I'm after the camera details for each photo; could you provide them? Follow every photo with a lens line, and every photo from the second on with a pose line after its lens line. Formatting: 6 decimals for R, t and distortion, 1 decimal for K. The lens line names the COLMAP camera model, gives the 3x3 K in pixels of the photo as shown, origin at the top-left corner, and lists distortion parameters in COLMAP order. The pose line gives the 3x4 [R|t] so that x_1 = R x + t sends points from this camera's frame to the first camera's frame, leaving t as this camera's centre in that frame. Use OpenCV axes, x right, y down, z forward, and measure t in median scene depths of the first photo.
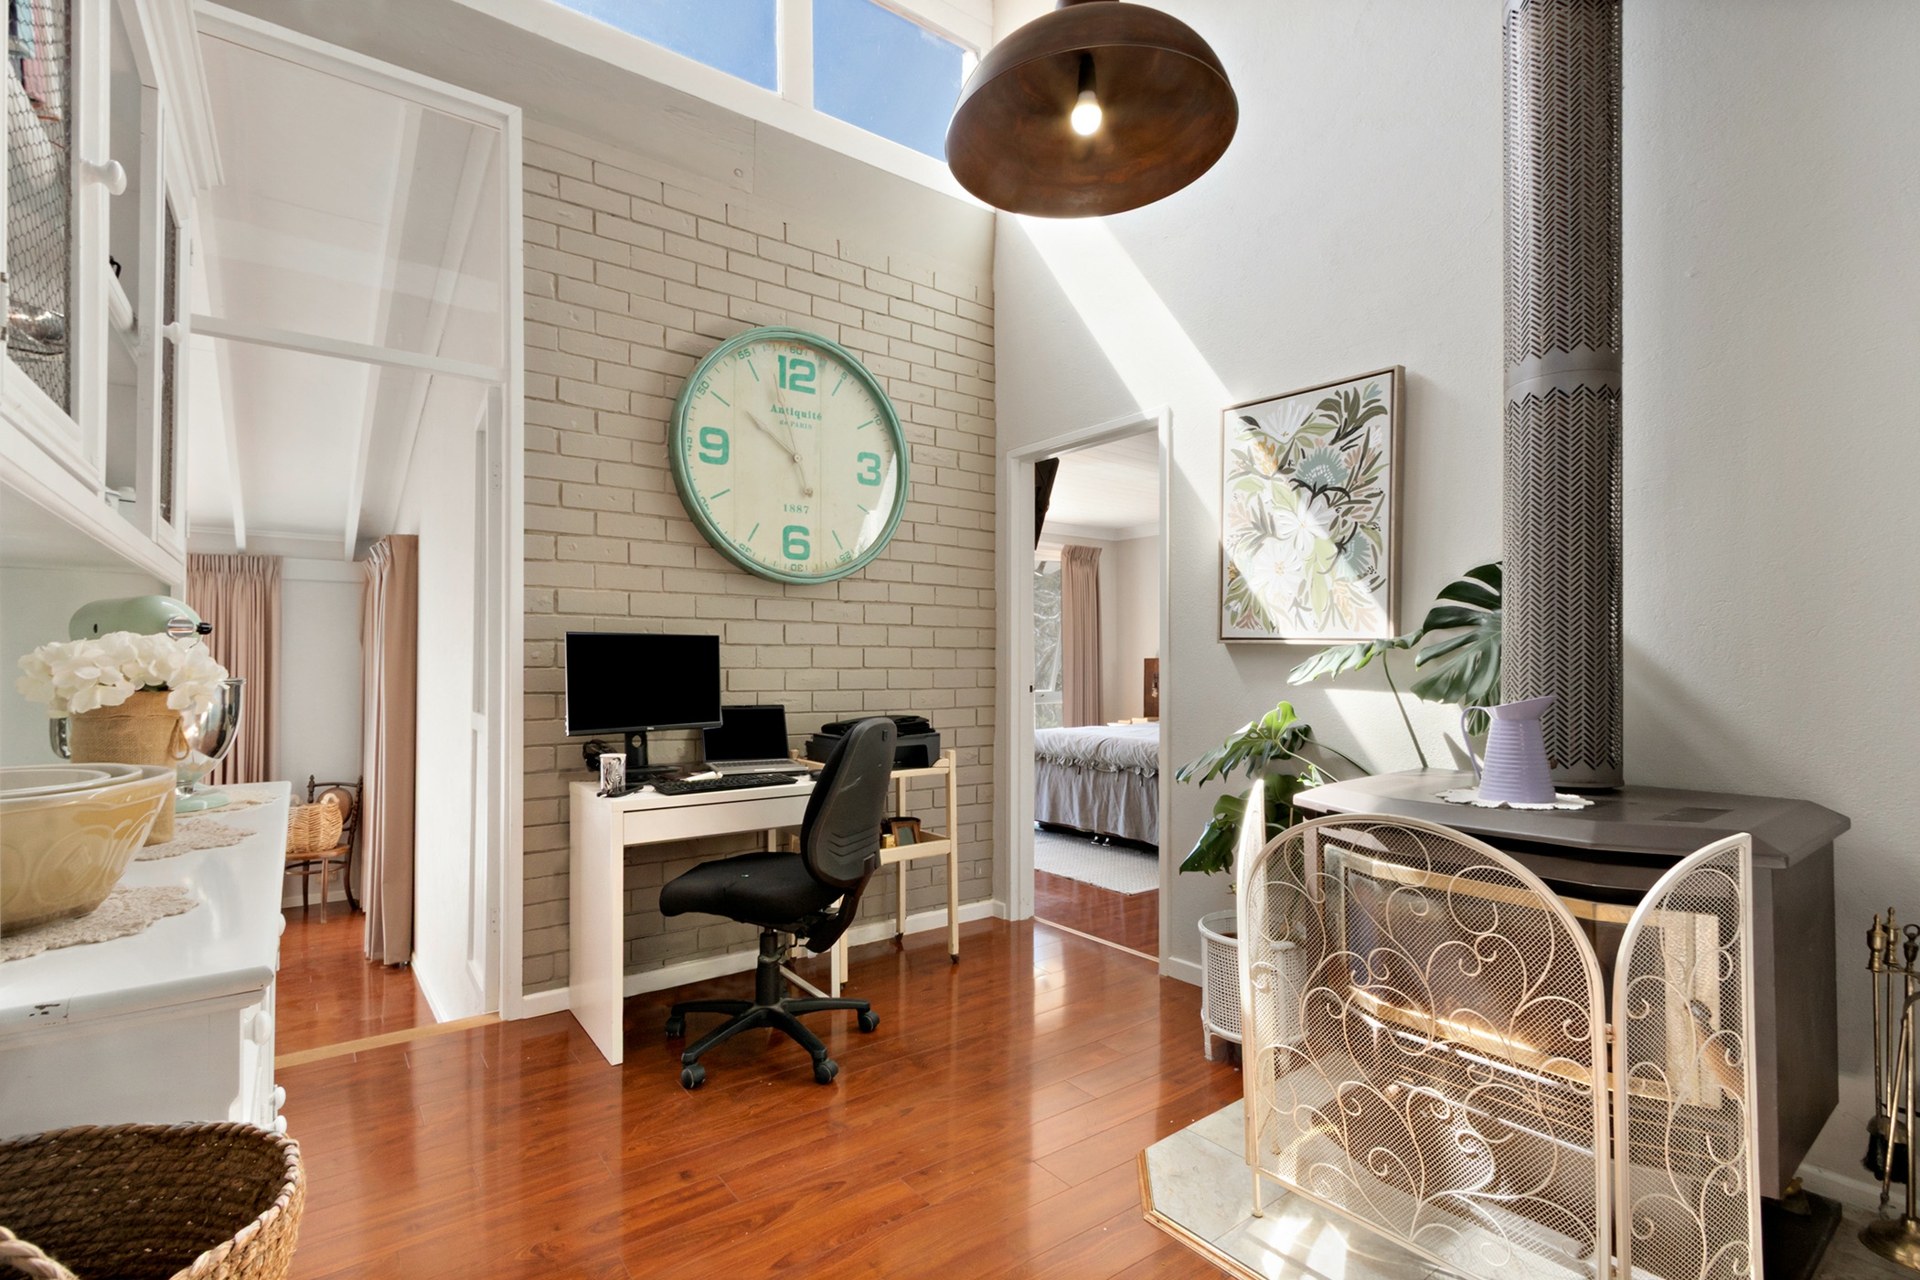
lens RADIAL K [[883.7, 0, 957.4], [0, 883.7, 645.4], [0, 0, 1]] dist [-0.002190, -0.000200]
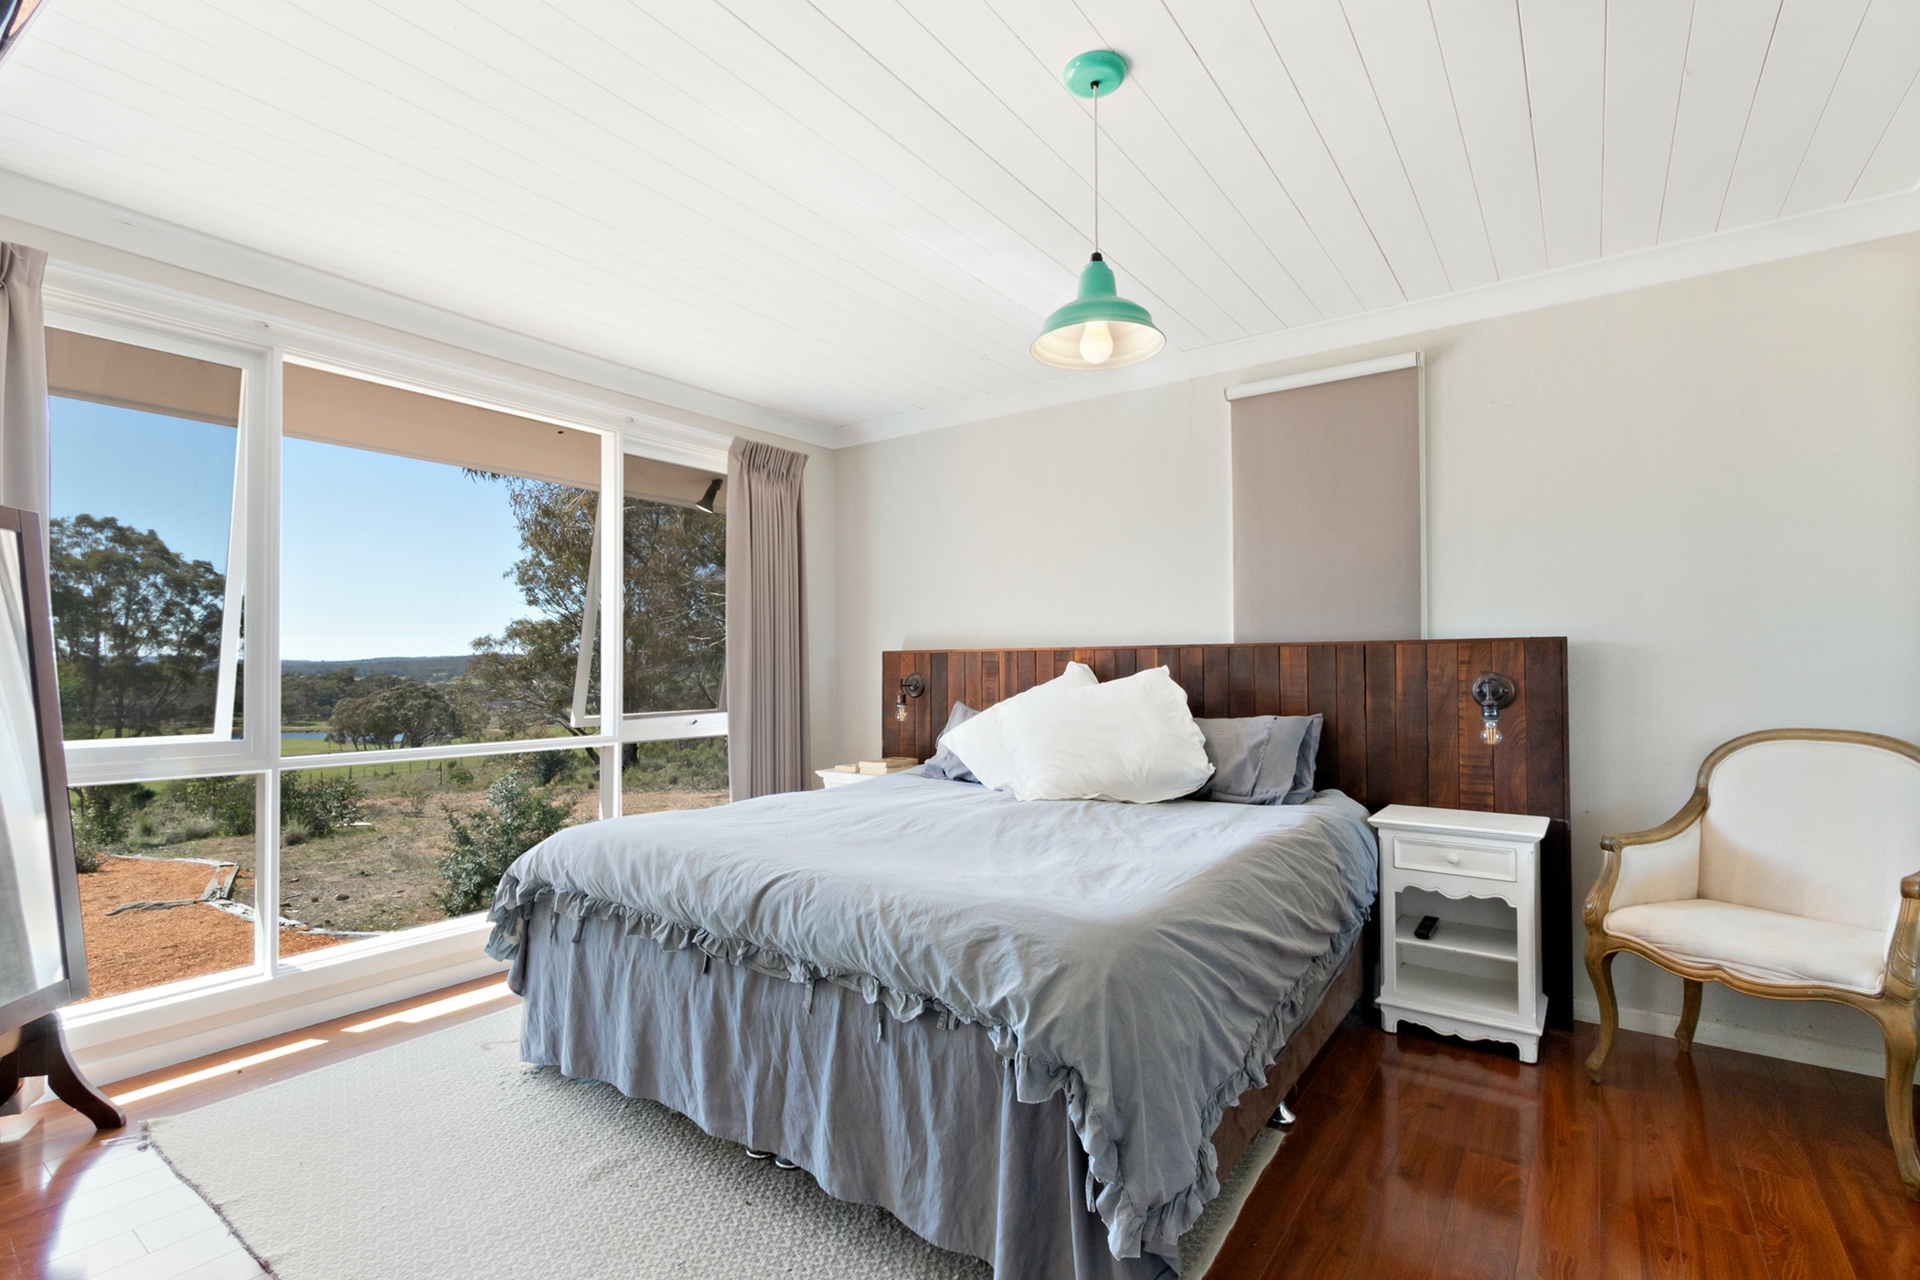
lens RADIAL K [[883.7, 0, 957.1], [0, 883.7, 643.2], [0, 0, 1]] dist [-0.002190, -0.000200]
pose [[0.955640, -0.003218, 0.294521, 0.131852], [0.001434, 0.999979, 0.006275, 0.011648], [-0.294535, -0.005575, 0.955624, 0.643547]]
